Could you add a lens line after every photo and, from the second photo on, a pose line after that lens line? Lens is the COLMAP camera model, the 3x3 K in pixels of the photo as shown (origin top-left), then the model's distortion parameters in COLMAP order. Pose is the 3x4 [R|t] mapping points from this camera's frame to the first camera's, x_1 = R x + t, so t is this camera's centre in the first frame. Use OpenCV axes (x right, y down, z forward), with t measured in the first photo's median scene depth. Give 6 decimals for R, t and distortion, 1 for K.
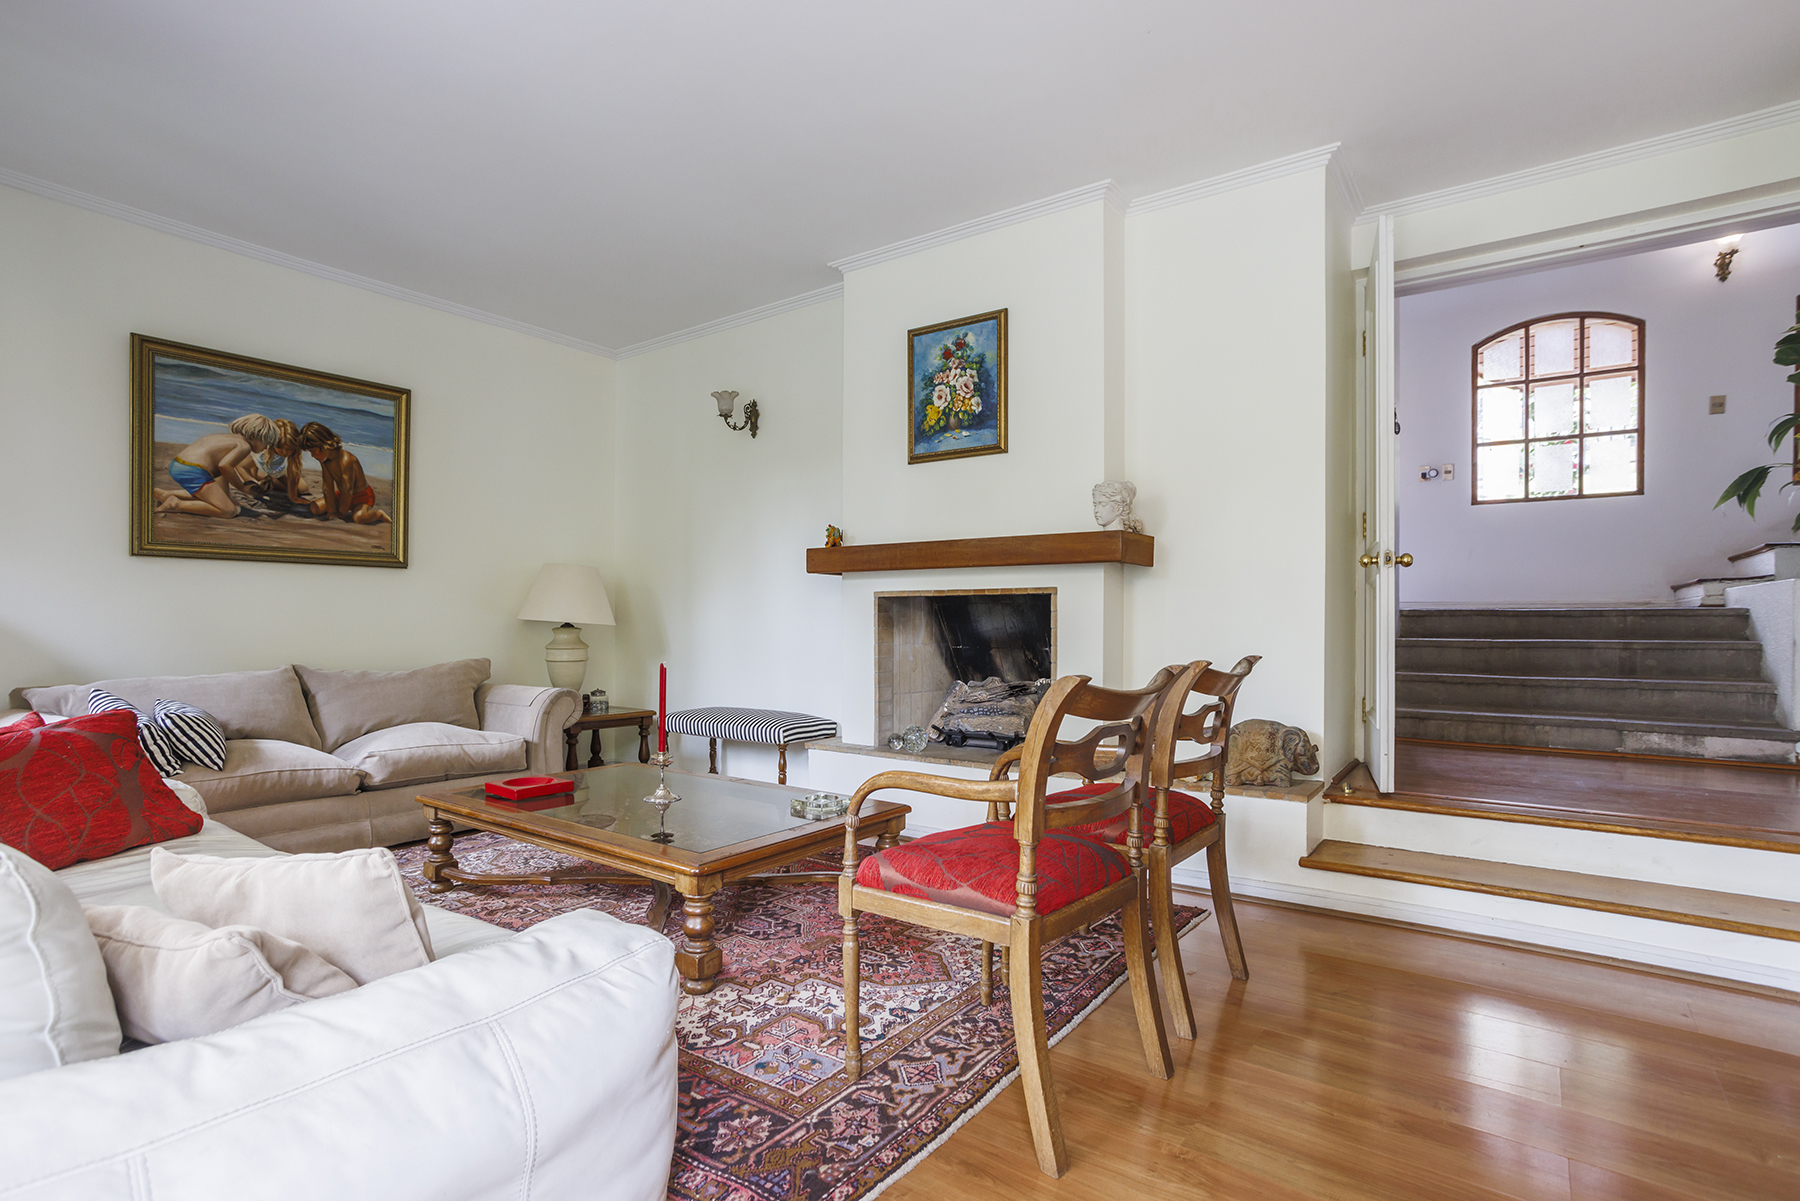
lens RADIAL K [[882.3, 0, 901.4], [0, 882.3, 630.9], [0, 0, 1]] dist [-0.026381, 0.014359]
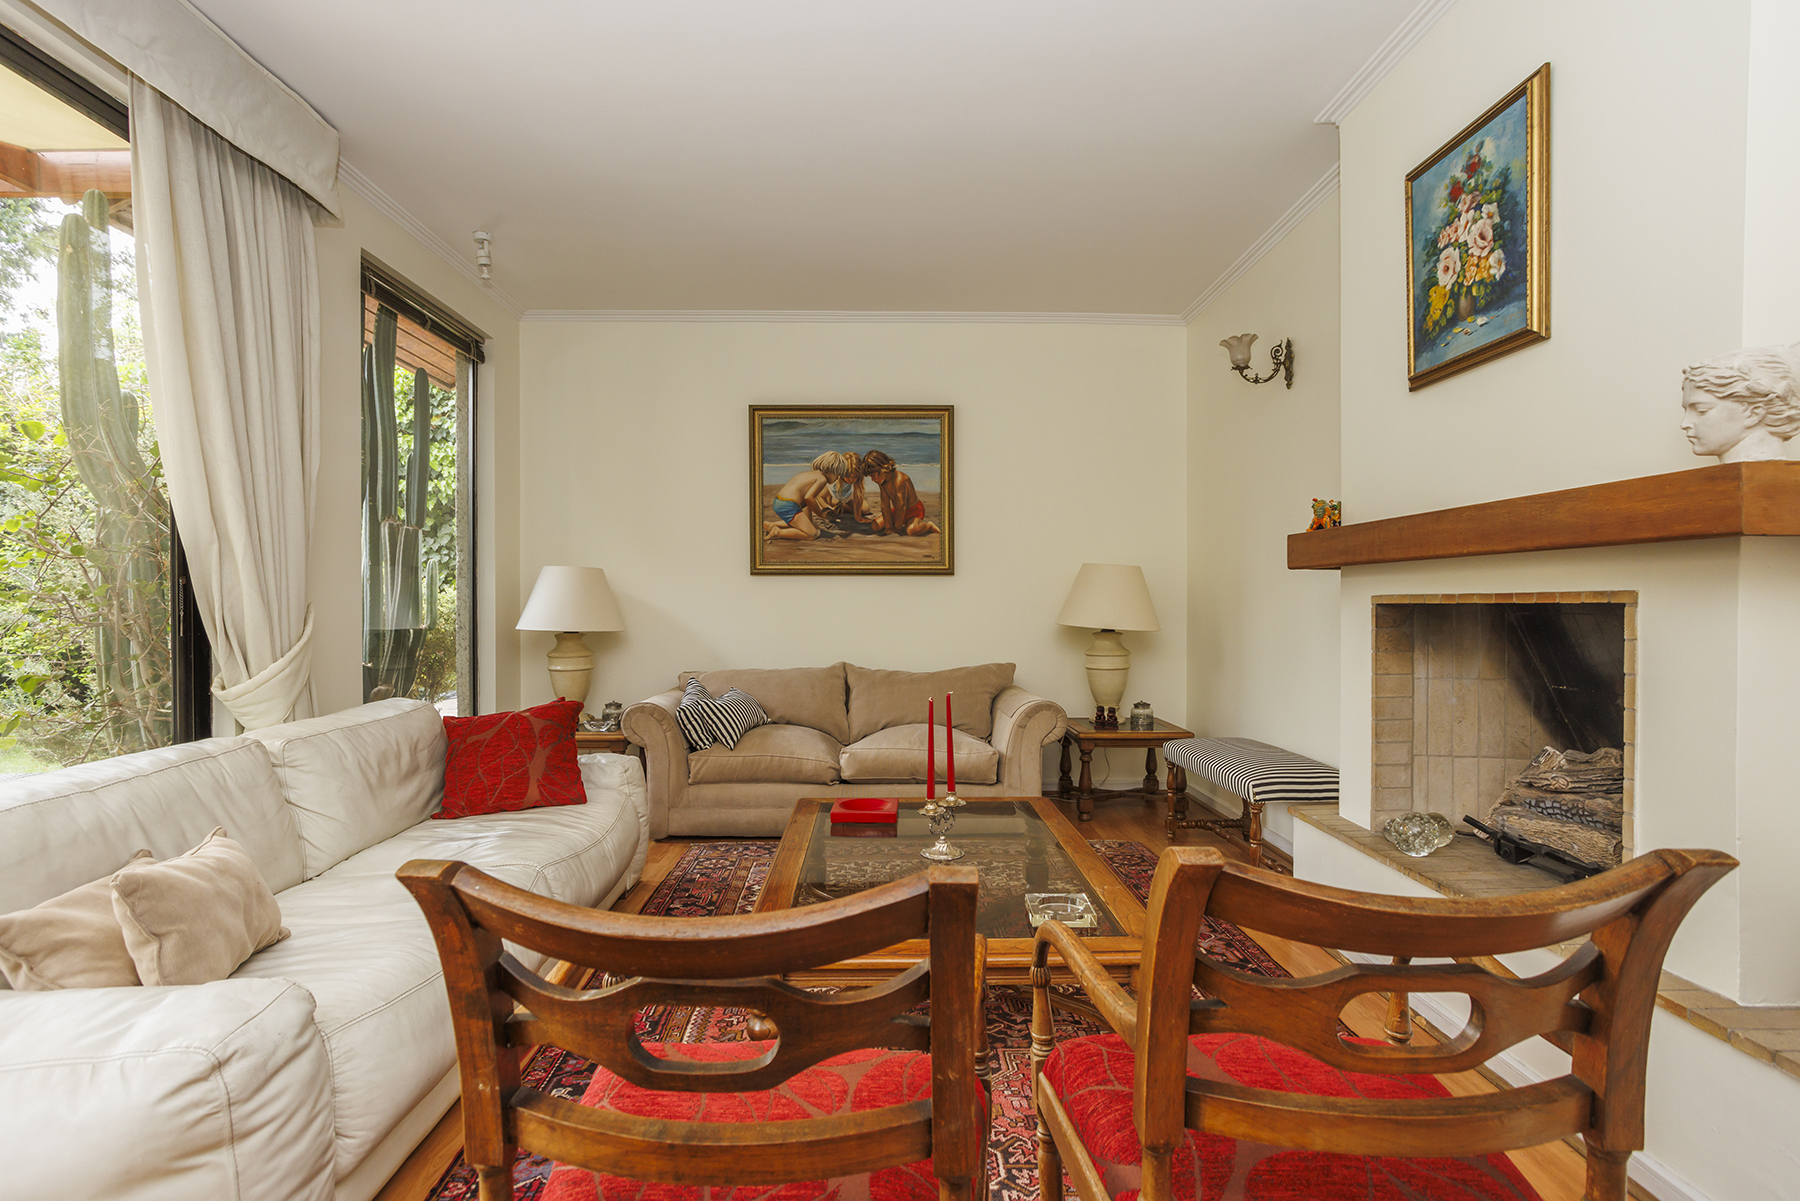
lens RADIAL K [[882.3, 0, 887.2], [0, 882.3, 618.1], [0, 0, 1]] dist [-0.026381, 0.014359]
pose [[0.609138, 0.011186, -0.792986, 0.276846], [-0.008934, 0.999934, 0.007242, -0.030405], [0.793014, 0.002673, 0.609197, 0.336250]]
